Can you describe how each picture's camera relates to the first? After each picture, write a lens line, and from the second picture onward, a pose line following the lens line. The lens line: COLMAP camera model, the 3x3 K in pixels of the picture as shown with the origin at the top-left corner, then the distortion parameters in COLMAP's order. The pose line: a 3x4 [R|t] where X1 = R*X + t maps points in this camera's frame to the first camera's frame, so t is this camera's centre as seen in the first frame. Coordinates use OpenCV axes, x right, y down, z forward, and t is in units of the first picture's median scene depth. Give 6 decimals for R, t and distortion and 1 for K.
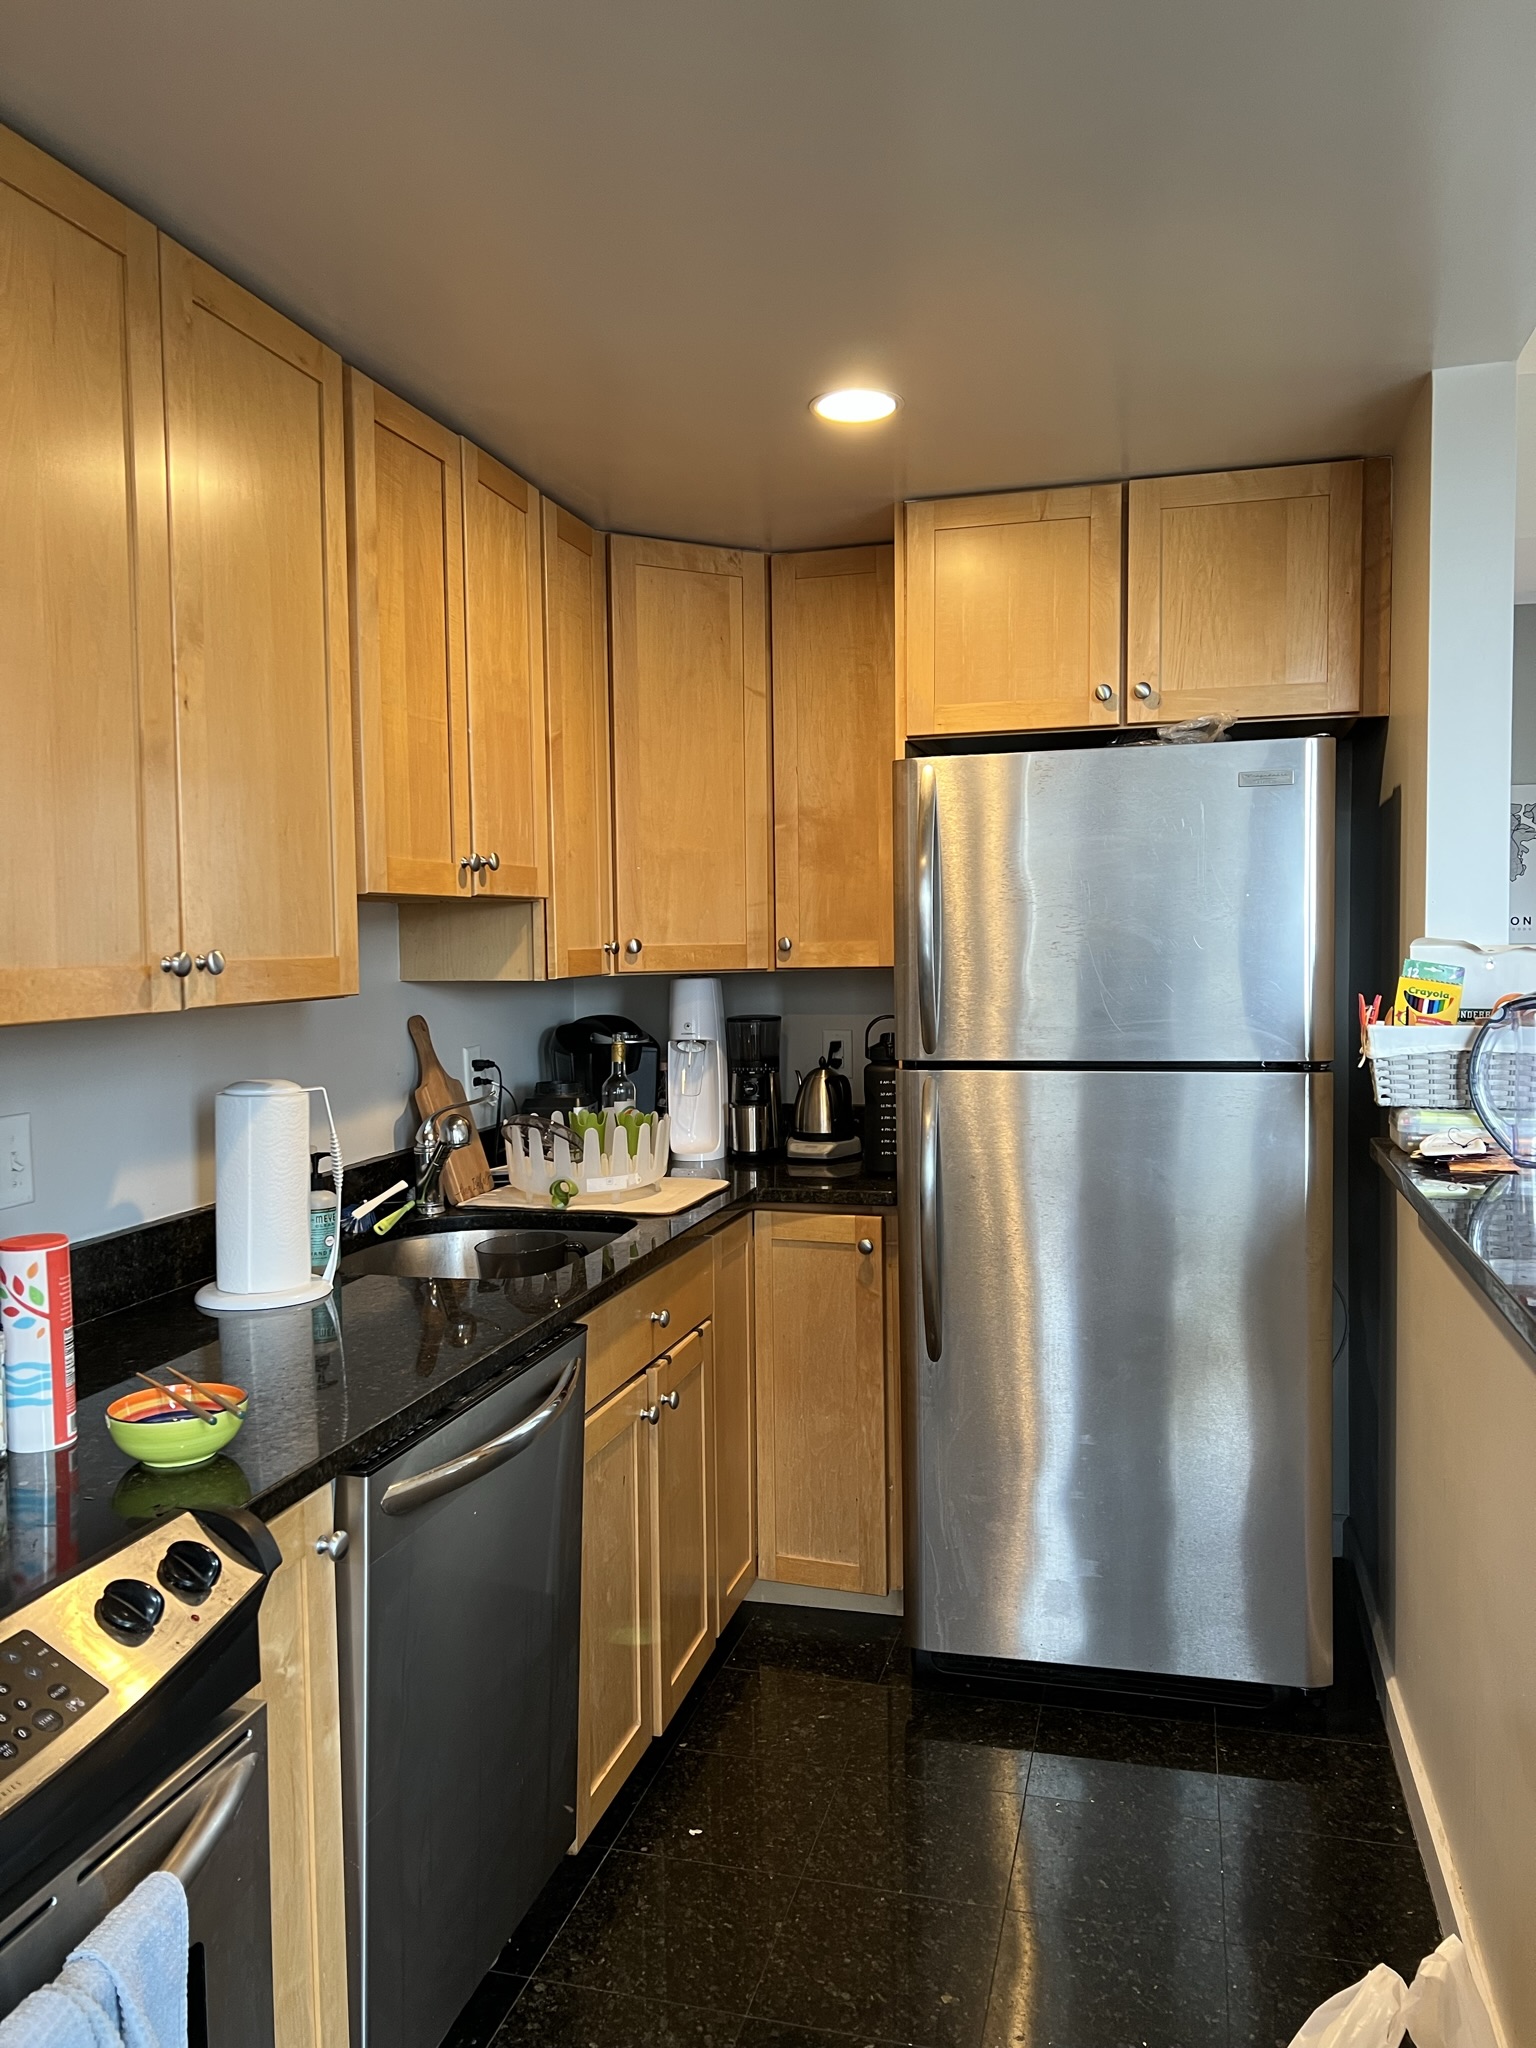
lens RADIAL K [[1537.3, 0, 758.6], [0, 1537.3, 1024.5], [0, 0, 1]] dist [0.057734, -0.068579]
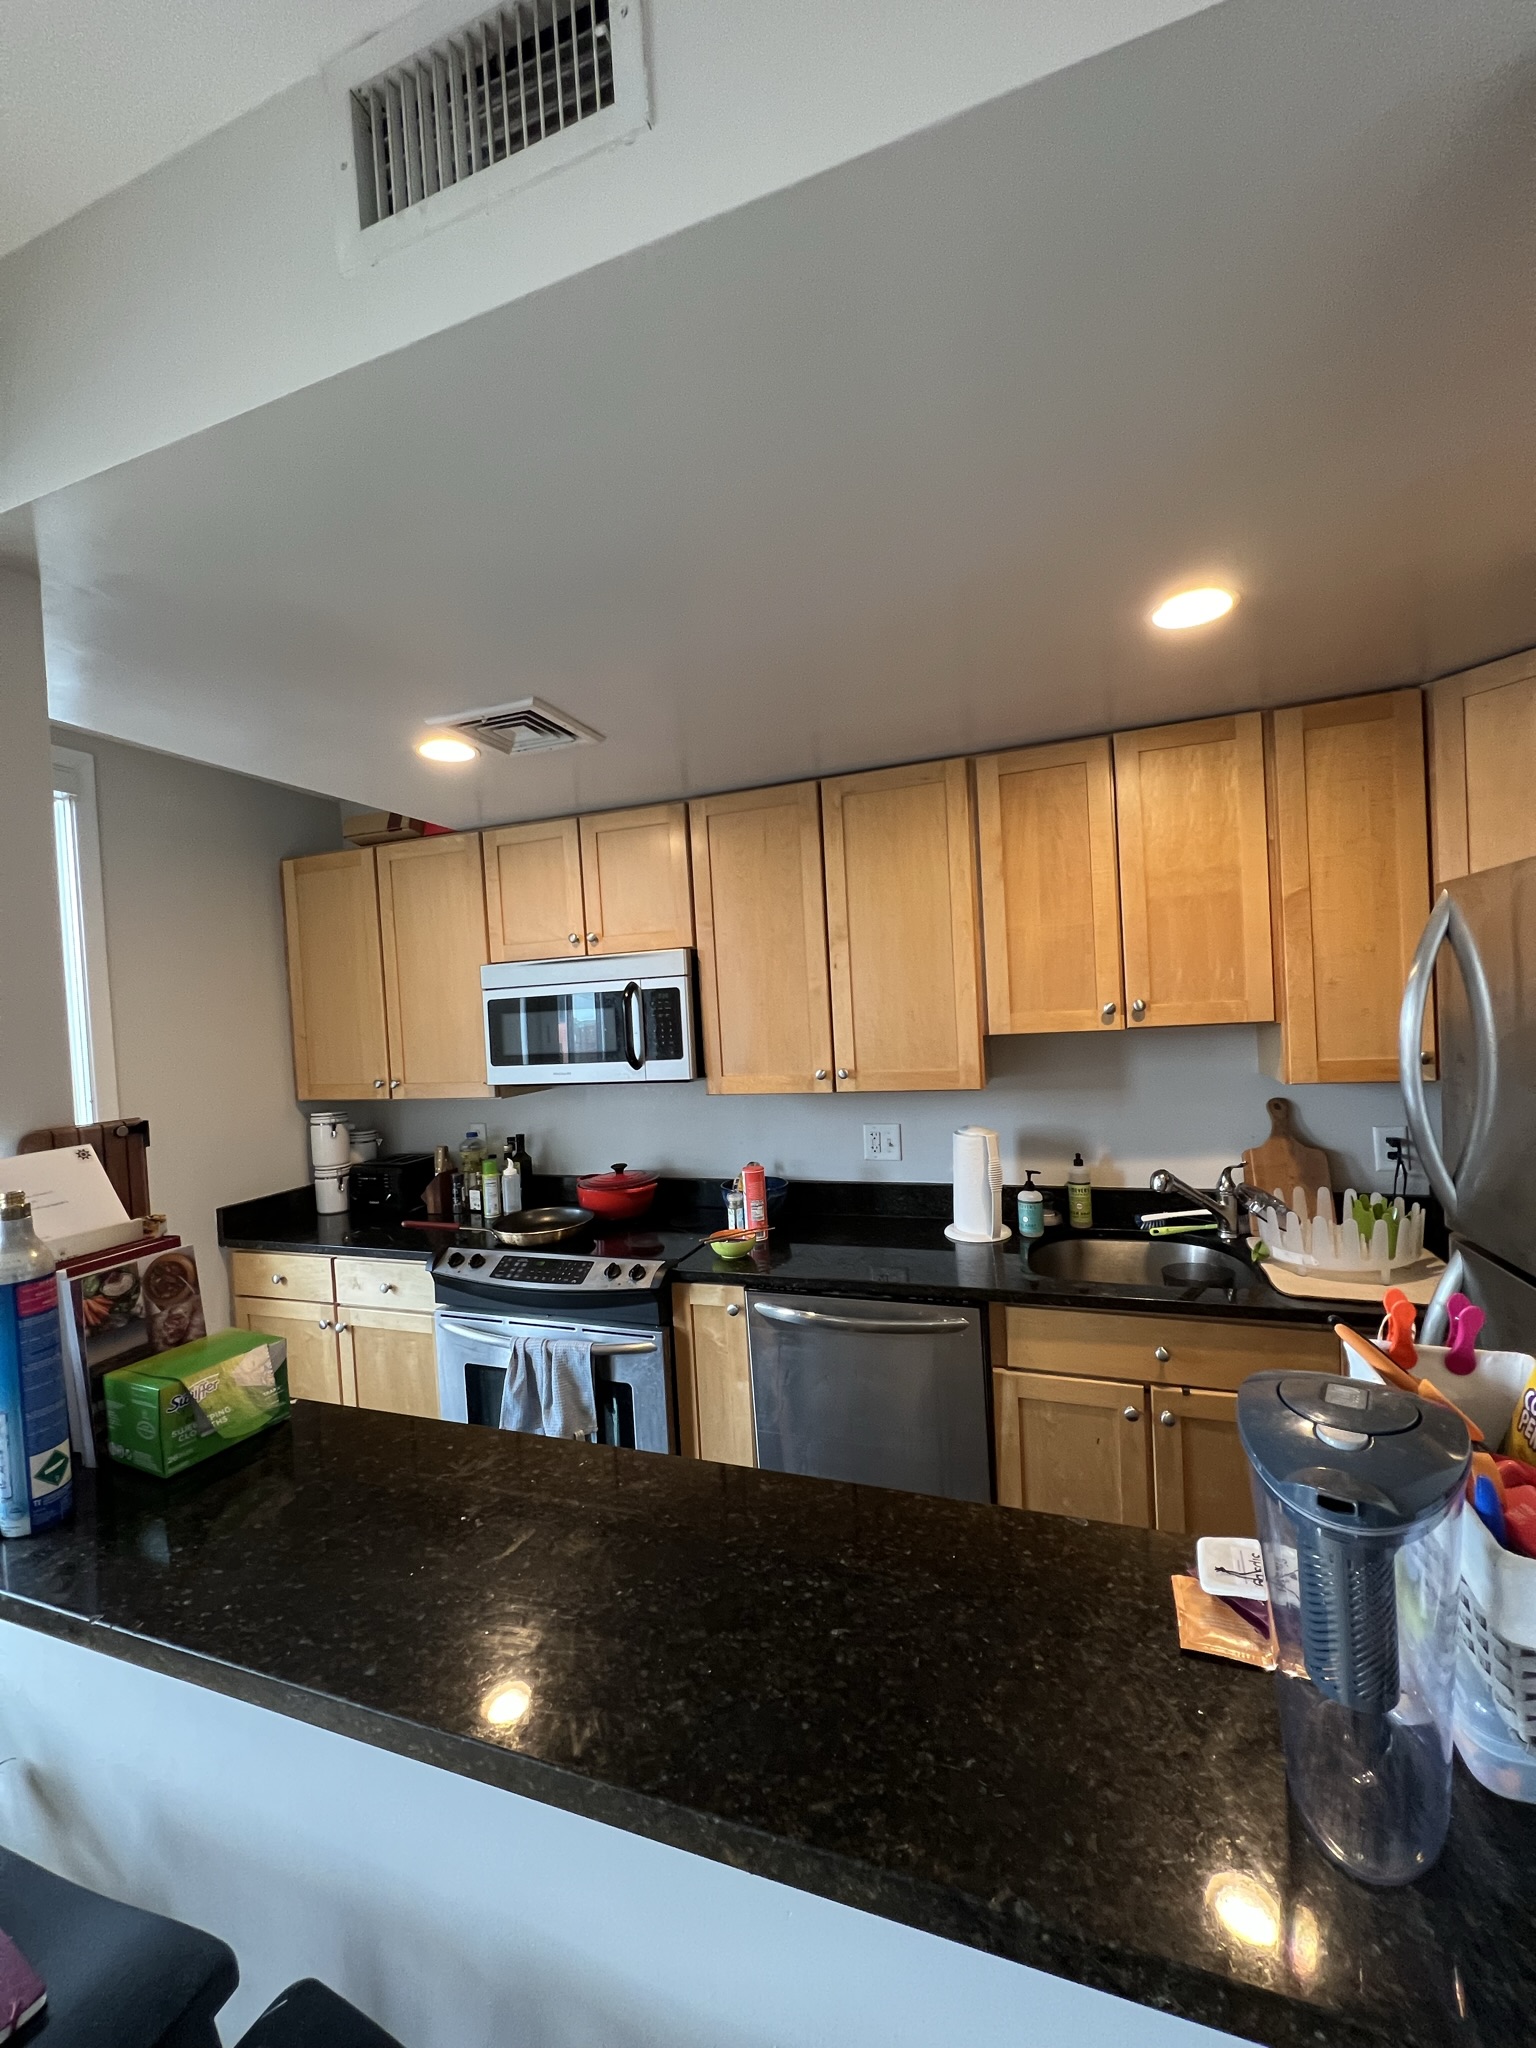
lens RADIAL K [[814.2, 0, 761.1], [0, 814.2, 1019.4], [0, 0, 1]] dist [-0.001898, 0.000377]
pose [[-0.087249, 0.035514, -0.995553, 0.687030], [-0.001782, 0.999357, 0.035806, -0.128417], [0.996185, 0.004898, -0.087129, 0.752735]]
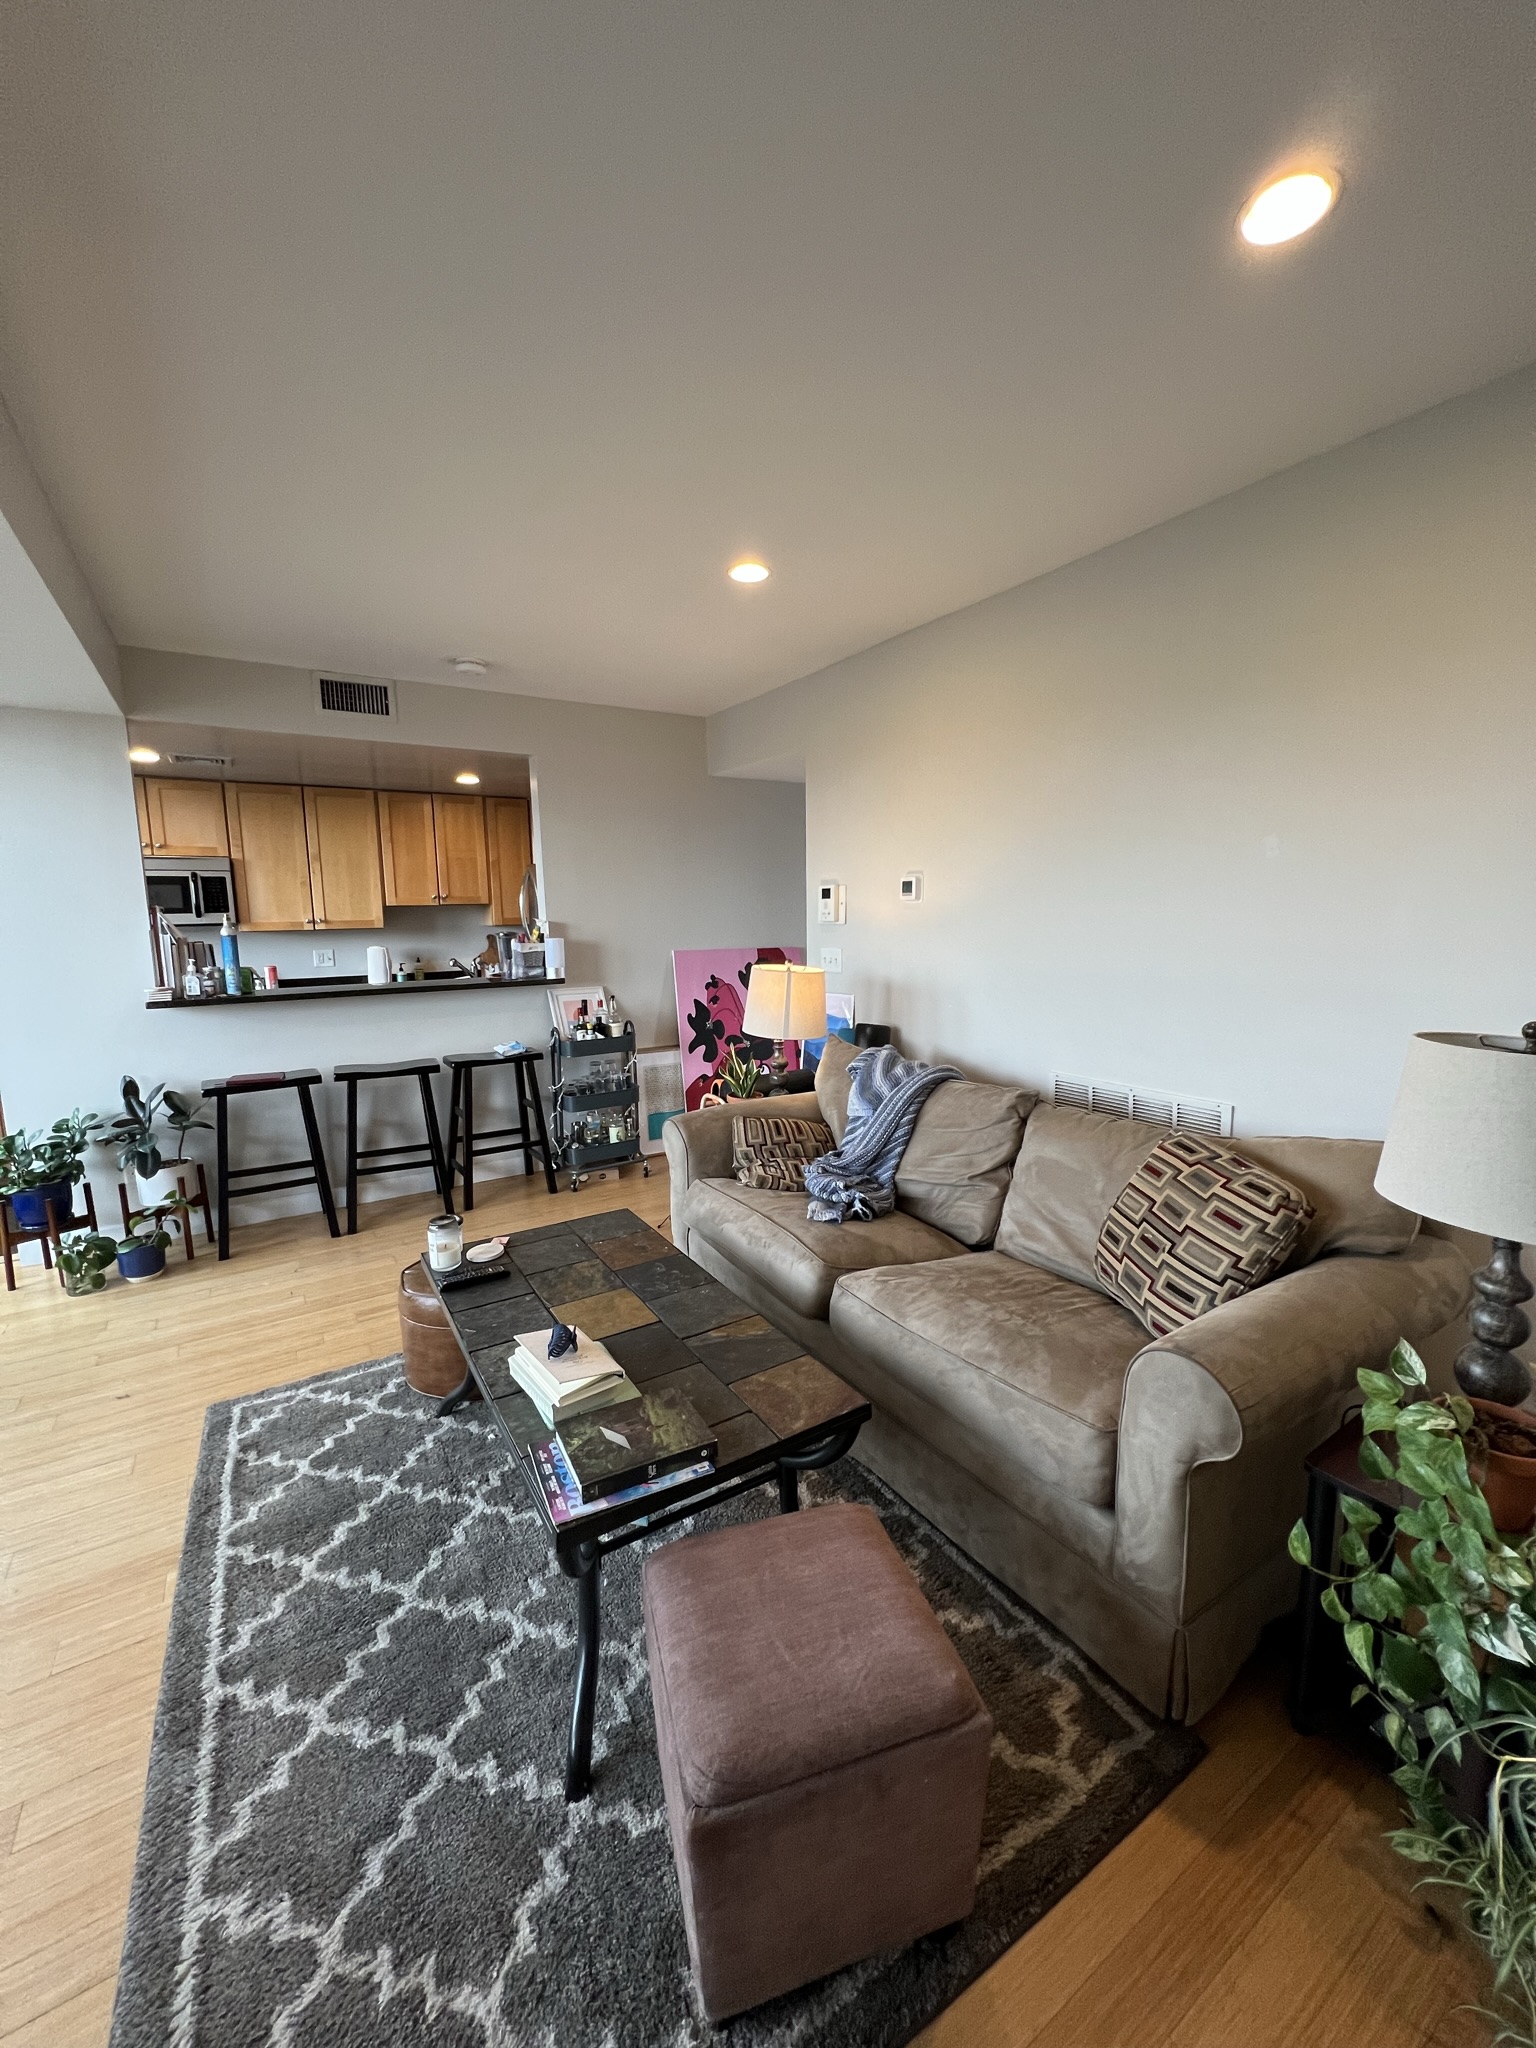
lens RADIAL K [[814.2, 0, 768.4], [0, 814.2, 1025.5], [0, 0, 1]] dist [-0.001898, 0.000377]
pose [[0.737922, 0.095145, -0.668146, 2.082047], [-0.032012, 0.993833, 0.106169, -0.021817], [0.674127, -0.056956, 0.736416, -0.039883]]
